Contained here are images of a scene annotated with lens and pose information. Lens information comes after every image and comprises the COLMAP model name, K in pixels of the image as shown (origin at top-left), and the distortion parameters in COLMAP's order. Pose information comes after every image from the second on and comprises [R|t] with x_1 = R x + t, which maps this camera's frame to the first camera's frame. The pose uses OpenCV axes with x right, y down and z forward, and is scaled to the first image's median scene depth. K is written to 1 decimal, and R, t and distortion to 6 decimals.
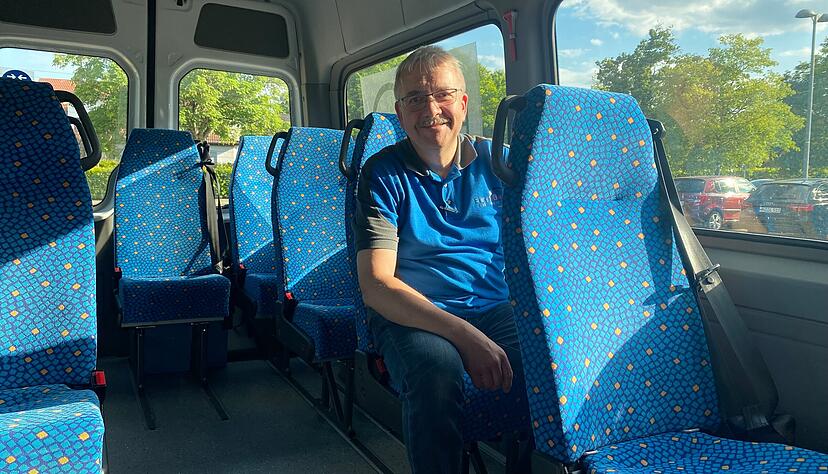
lens RADIAL K [[621.9, 0, 414.0], [0, 621.9, 237.0], [0, 0, 1]] dist [-0.002227, -0.001837]
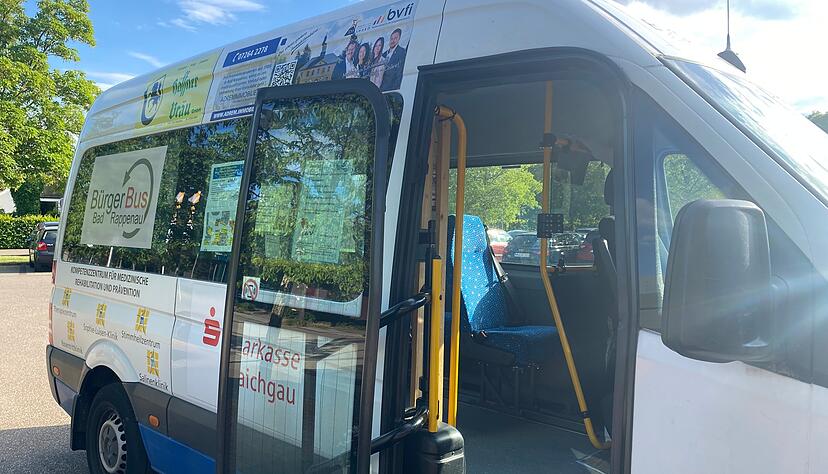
lens RADIAL K [[621.9, 0, 414.0], [0, 621.9, 237.0], [0, 0, 1]] dist [-0.002227, -0.001837]
pose [[0.940276, -0.001090, 0.340412, -0.099815], [0.027253, 0.997026, -0.072086, 0.007610], [-0.339321, 0.077059, 0.937509, -0.175448]]
